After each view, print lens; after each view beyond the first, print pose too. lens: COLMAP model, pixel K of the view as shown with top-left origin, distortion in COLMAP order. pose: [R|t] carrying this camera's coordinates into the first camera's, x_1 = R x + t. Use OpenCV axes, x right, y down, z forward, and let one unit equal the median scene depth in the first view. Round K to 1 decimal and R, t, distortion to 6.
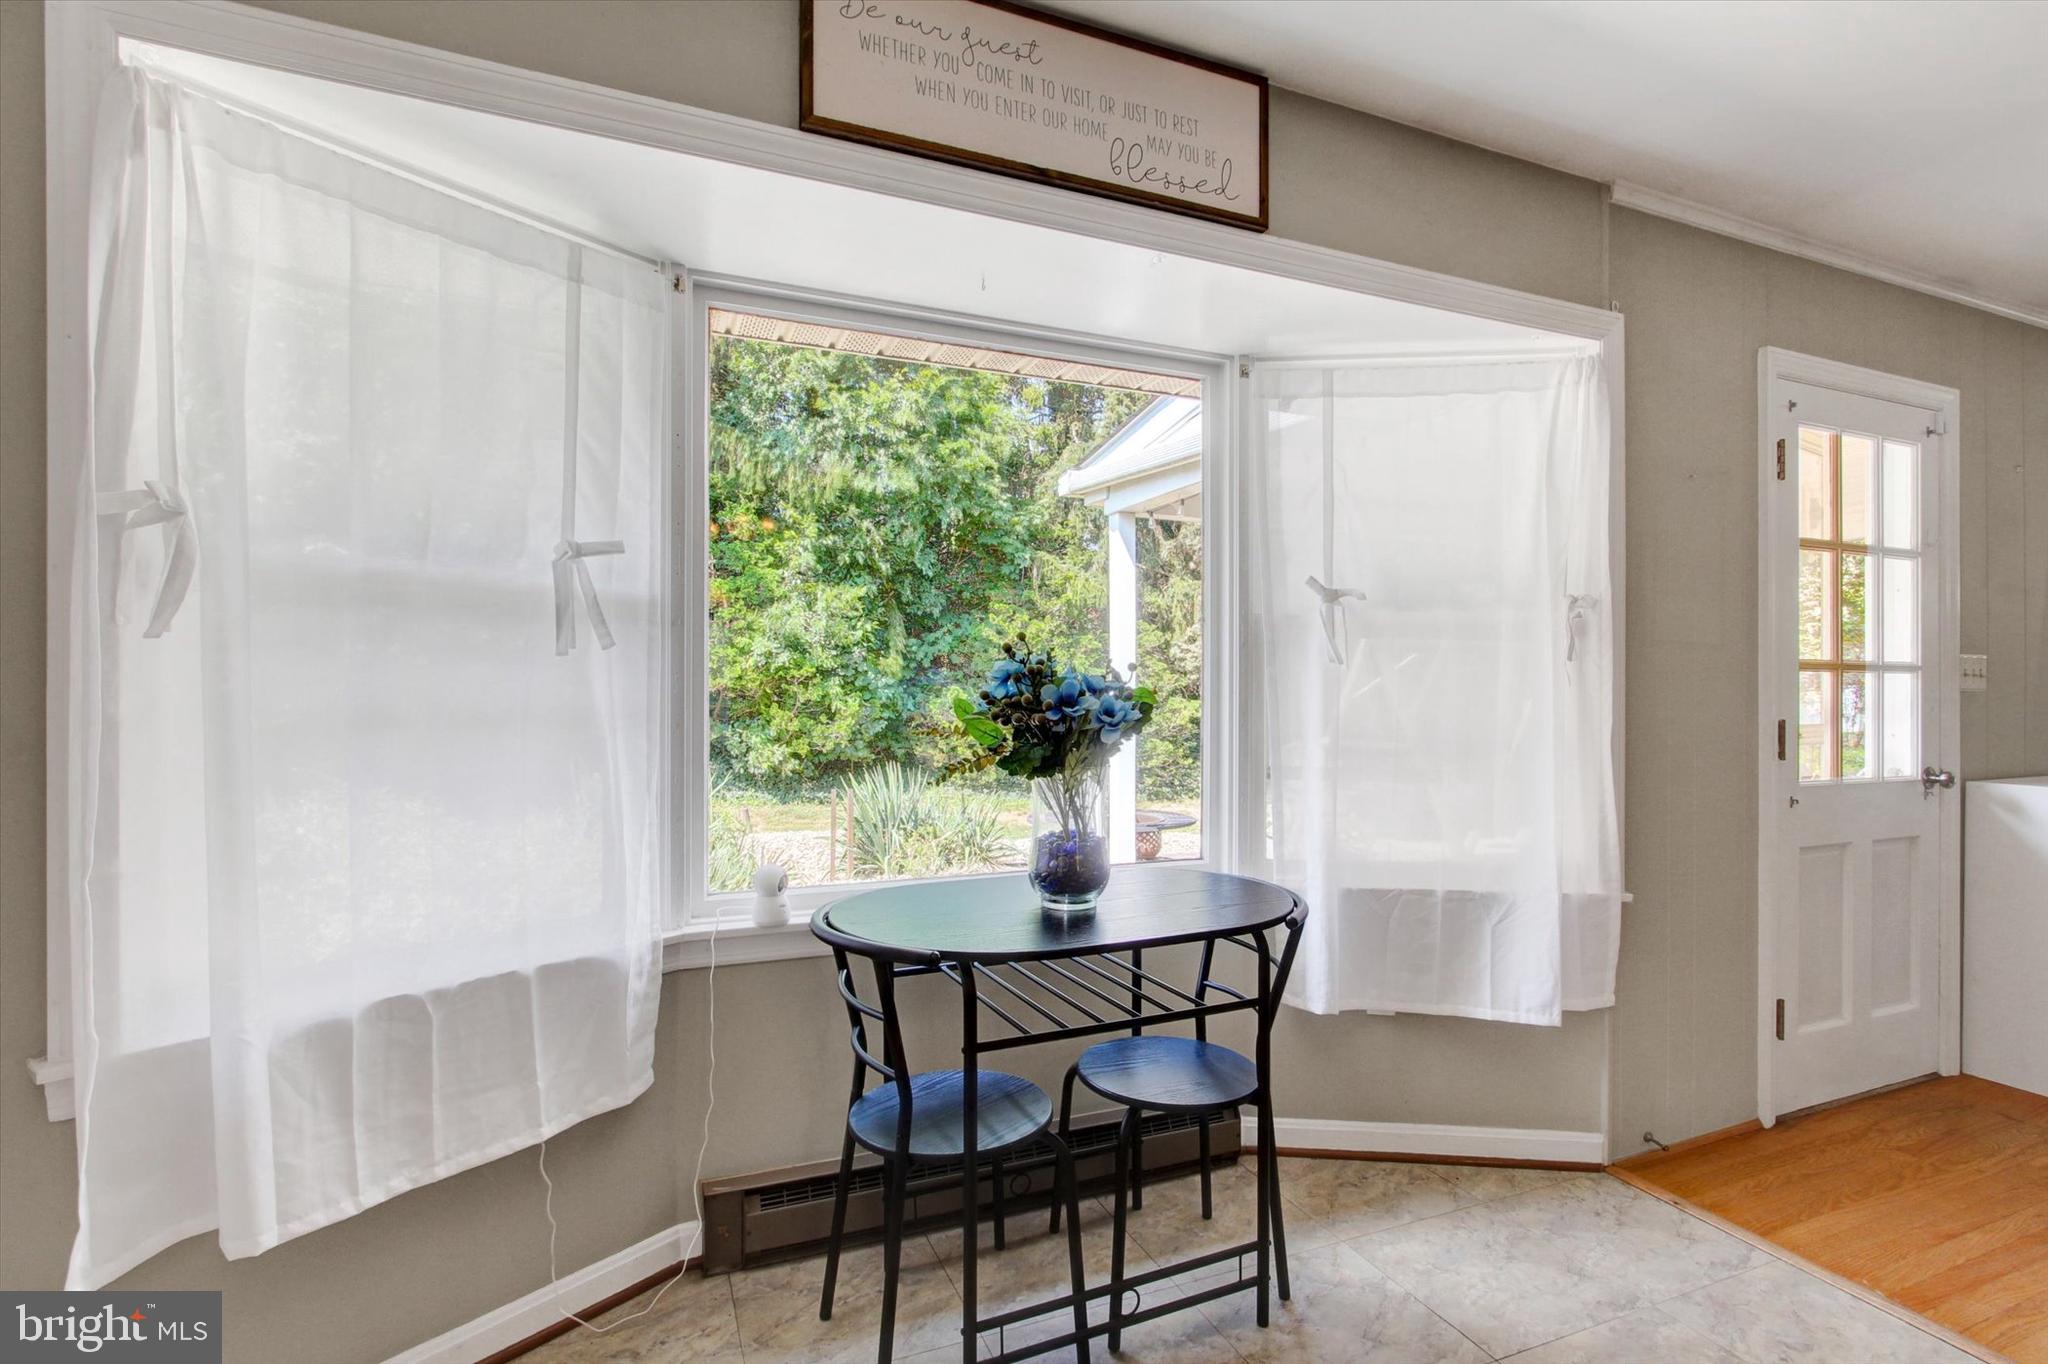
lens RADIAL K [[984.4, 0, 1037.5], [0, 984.4, 698.9], [0, 0, 1]] dist [-0.011724, -0.000042]
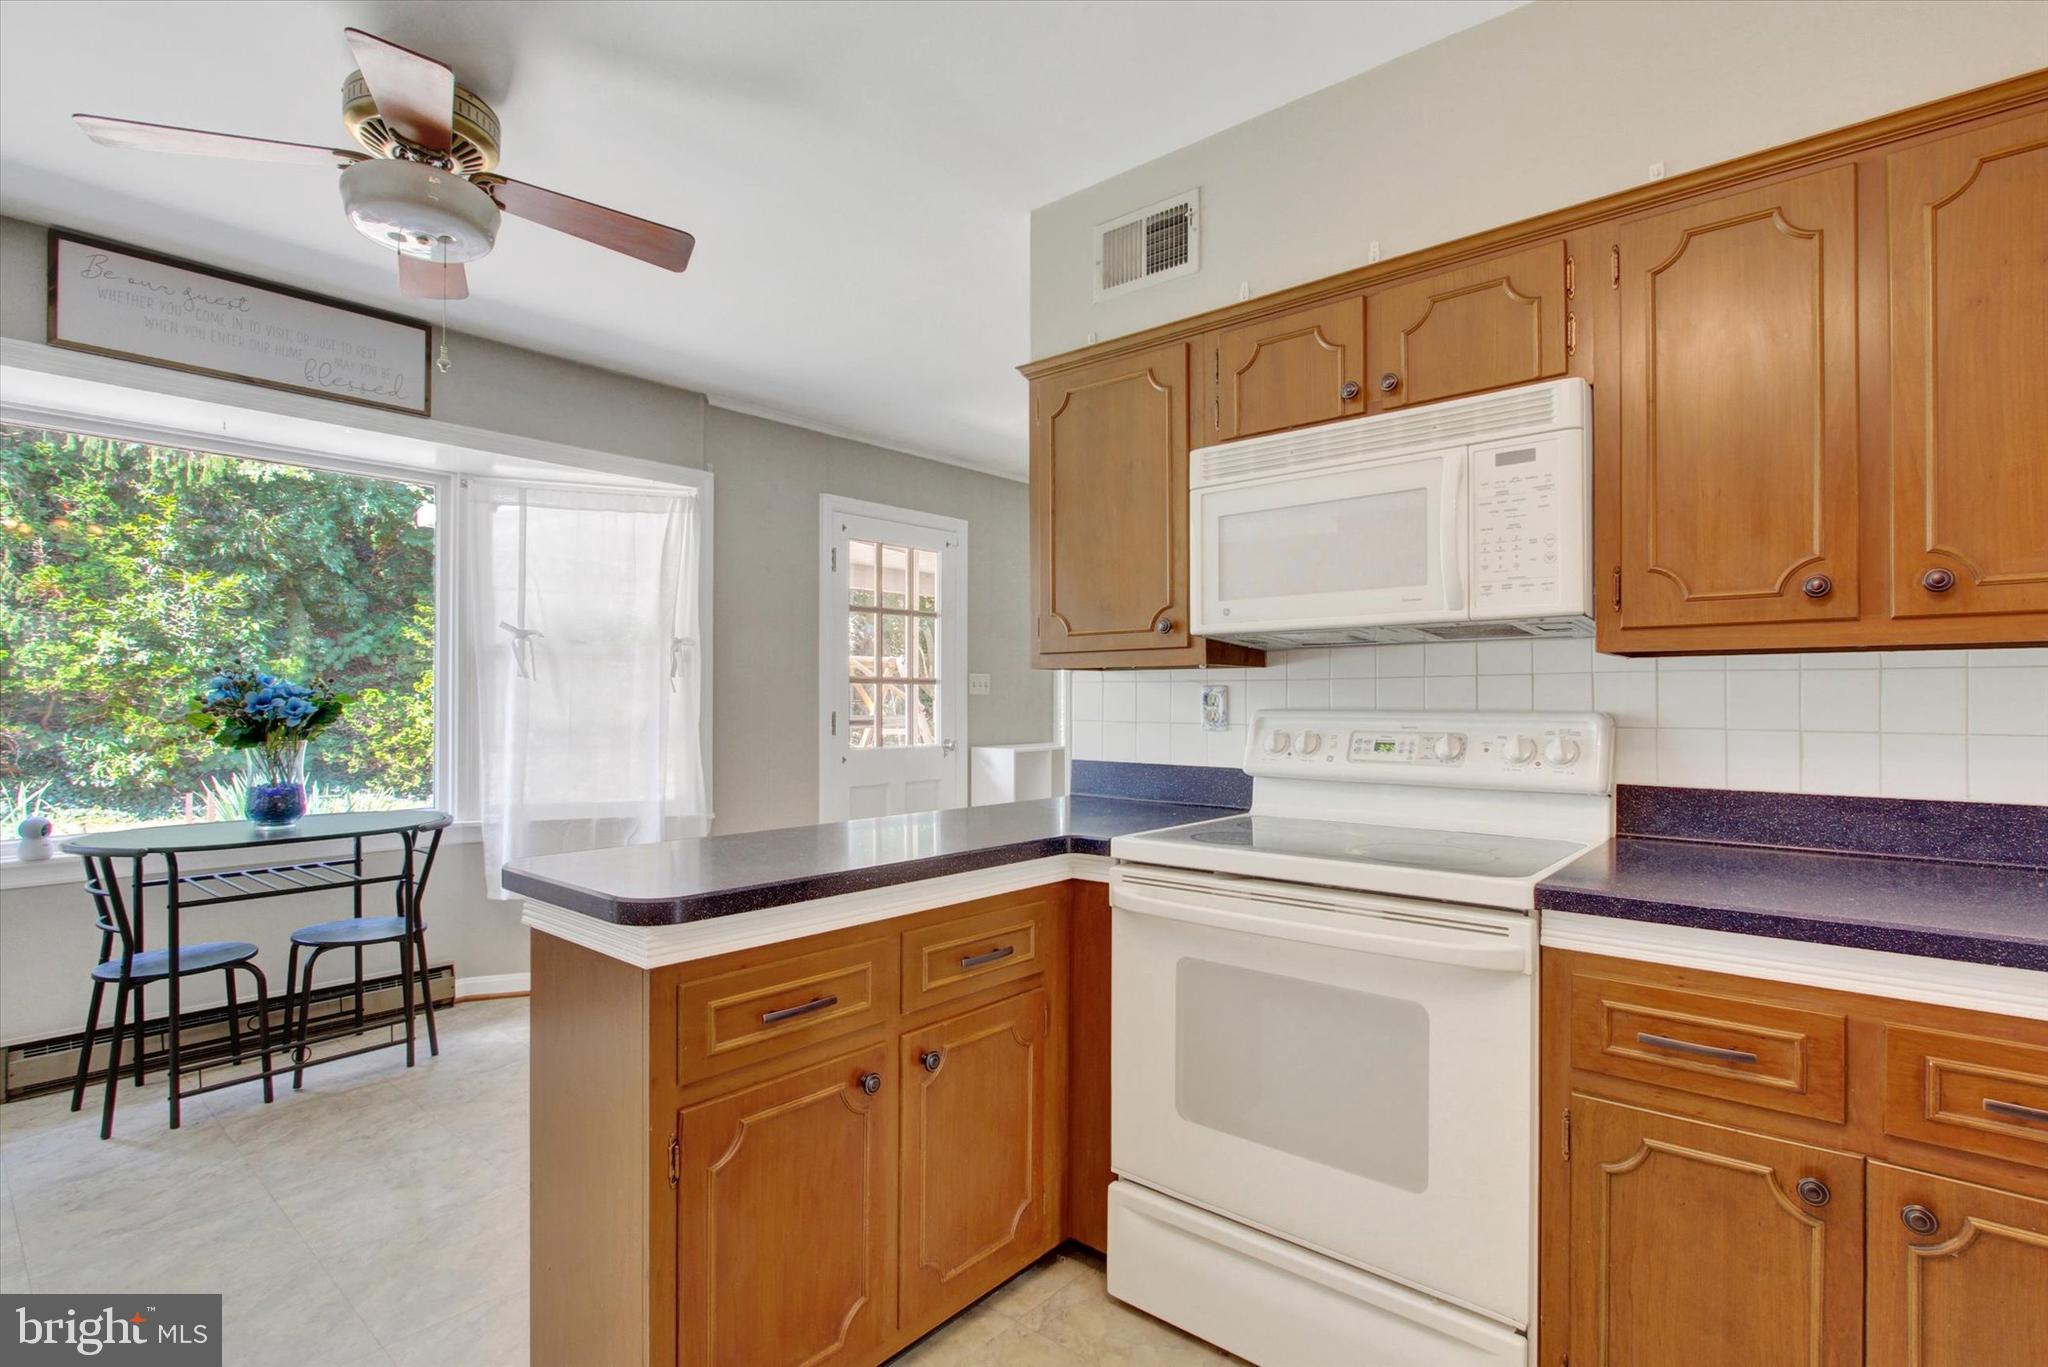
lens RADIAL K [[983.5, 0, 1028.8], [0, 983.5, 693.8], [0, 0, 1]] dist [-0.014353, 0.000357]
pose [[0.894047, 0.000113, 0.447974, 0.329466], [0.003274, 0.999972, -0.006786, 0.003152], [-0.447962, 0.007534, 0.894021, -0.769501]]
